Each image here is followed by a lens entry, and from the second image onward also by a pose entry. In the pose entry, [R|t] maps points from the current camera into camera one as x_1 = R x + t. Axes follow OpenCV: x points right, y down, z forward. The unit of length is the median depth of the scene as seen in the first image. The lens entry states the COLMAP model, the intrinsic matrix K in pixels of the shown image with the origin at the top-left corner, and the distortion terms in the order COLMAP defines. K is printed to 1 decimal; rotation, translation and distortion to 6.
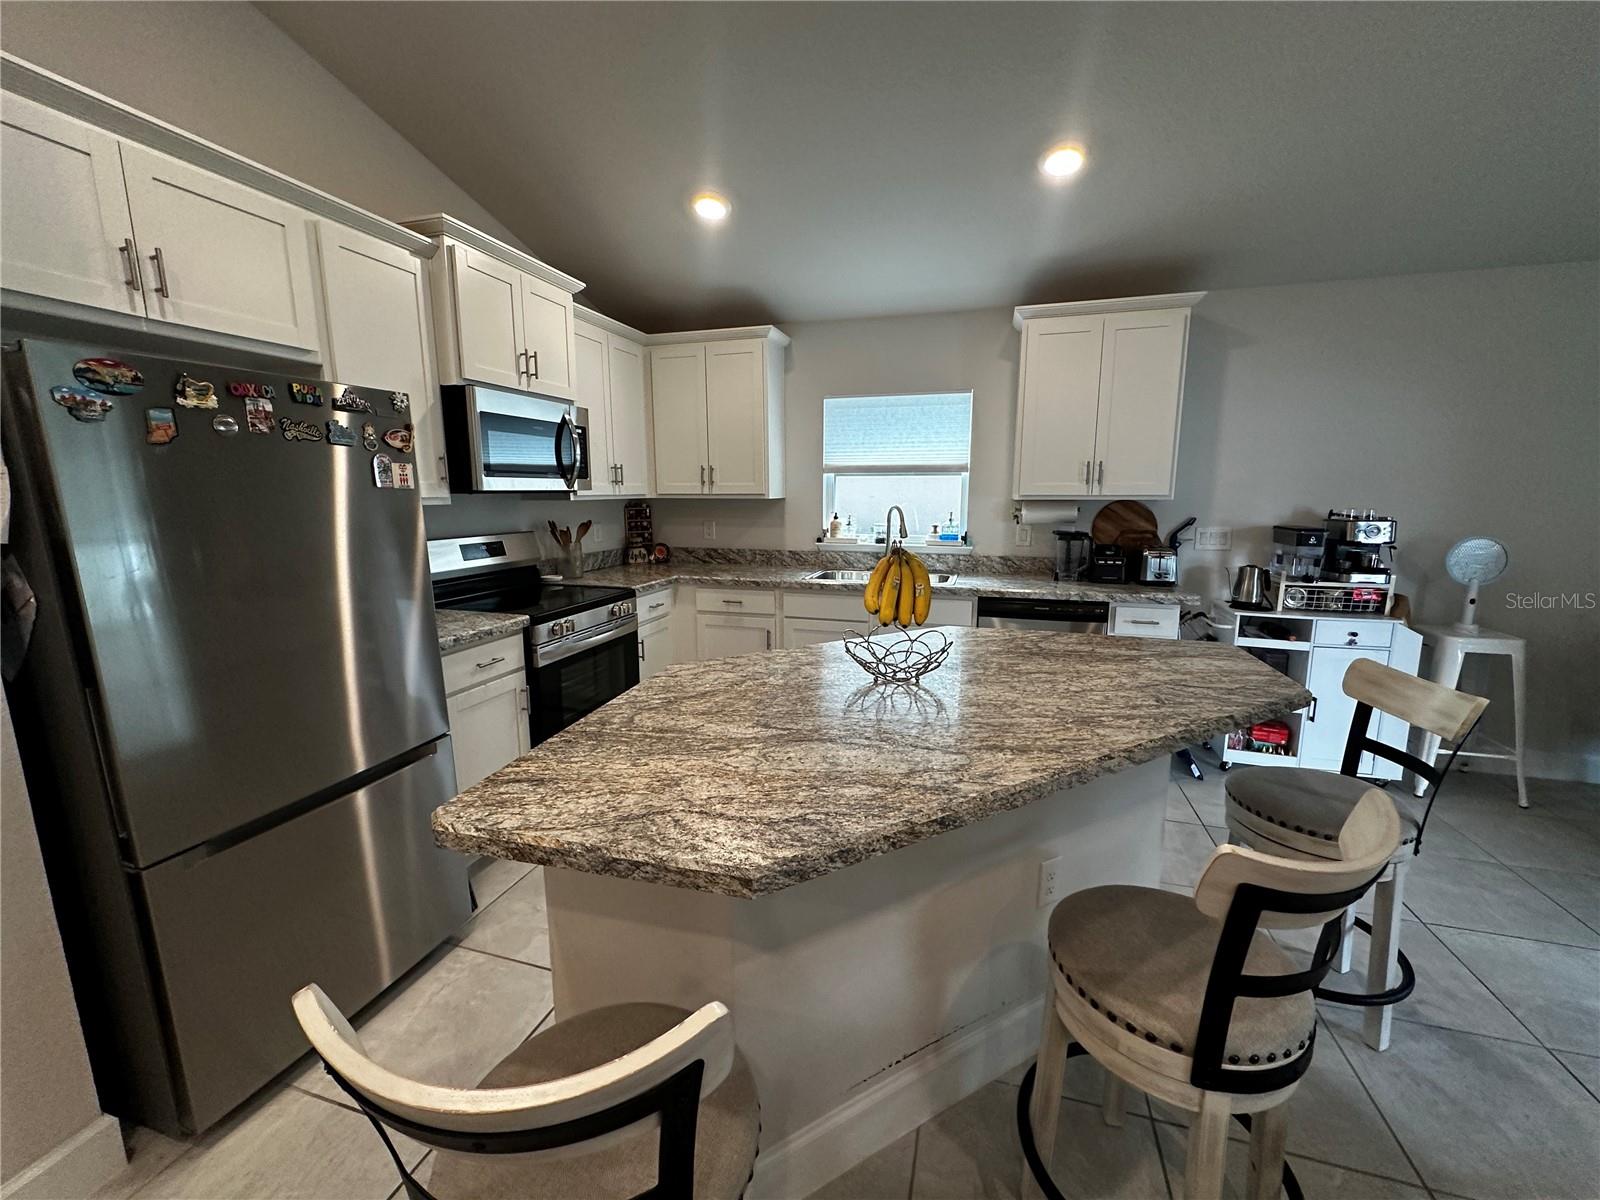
lens RADIAL K [[644.9, 0, 799.1], [0, 644.9, 601.1], [0, 0, 1]] dist [-0.000343, 0.000115]
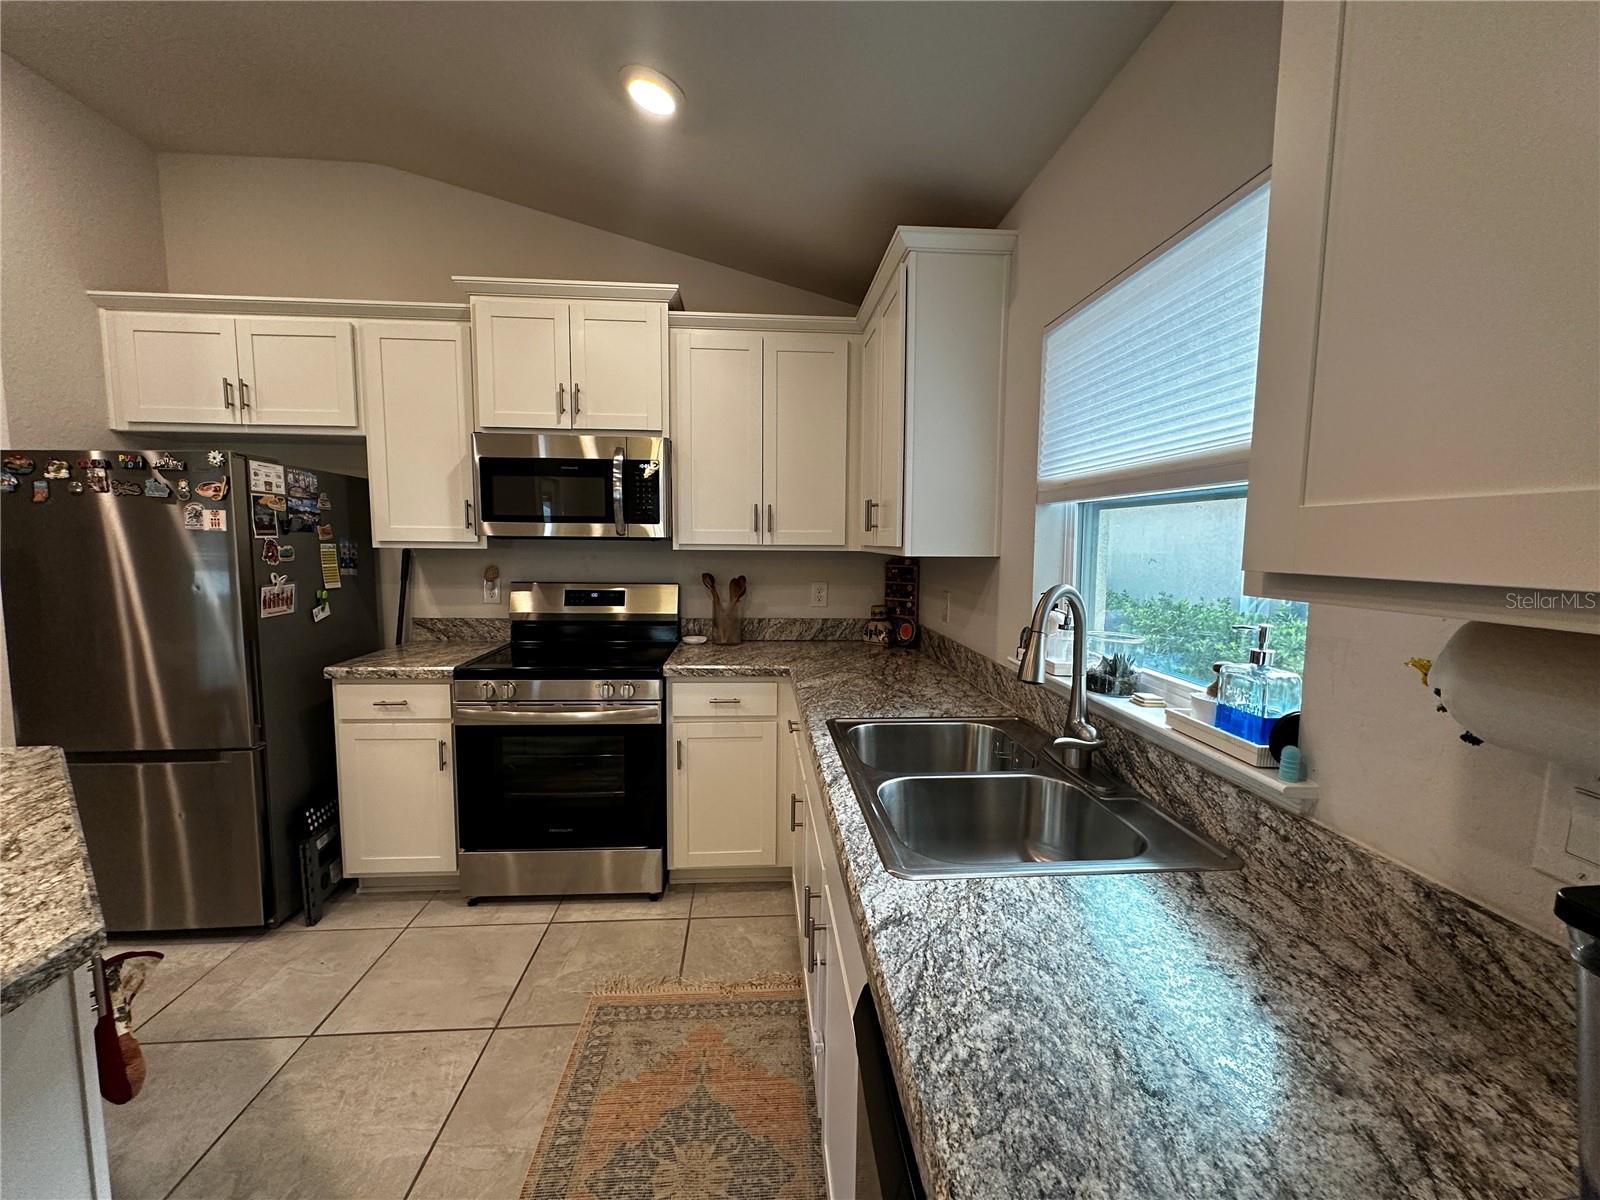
lens RADIAL K [[644.9, 0, 800.8], [0, 644.9, 597.5], [0, 0, 1]] dist [-0.000343, 0.000115]
pose [[0.359200, 0.089034, -0.929004, 0.485632], [-0.169634, 0.985086, 0.028820, -0.148301], [0.917714, 0.147239, 0.368946, 0.859687]]
